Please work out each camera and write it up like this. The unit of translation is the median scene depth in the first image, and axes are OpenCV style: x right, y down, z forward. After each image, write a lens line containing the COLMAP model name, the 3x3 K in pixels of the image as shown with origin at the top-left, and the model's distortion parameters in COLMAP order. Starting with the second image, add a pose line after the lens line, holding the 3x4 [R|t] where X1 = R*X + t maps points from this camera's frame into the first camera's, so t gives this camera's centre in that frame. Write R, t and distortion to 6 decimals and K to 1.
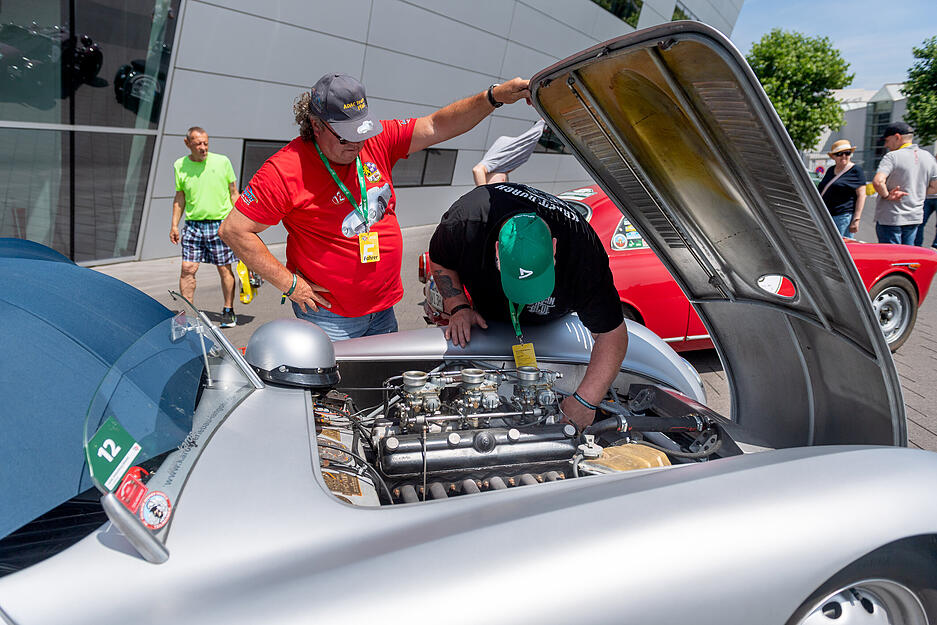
lens RADIAL K [[599.2, 0, 469.2], [0, 599.2, 314.3], [0, 0, 1]] dist [-0.000460, 0.003996]
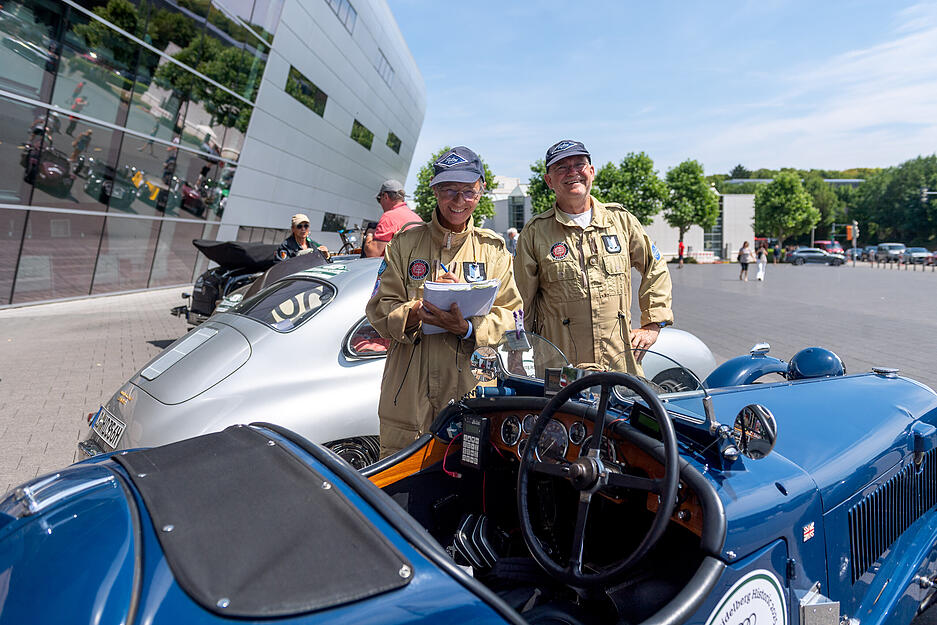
lens RADIAL K [[783.0, 0, 468.6], [0, 783.0, 310.9], [0, 0, 1]] dist [0.004373, 0.002060]
pose [[0.870591, -0.025428, 0.491349, -0.334993], [0.098100, 0.987582, -0.122708, 0.124199], [-0.482128, 0.155030, 0.862275, -0.513325]]
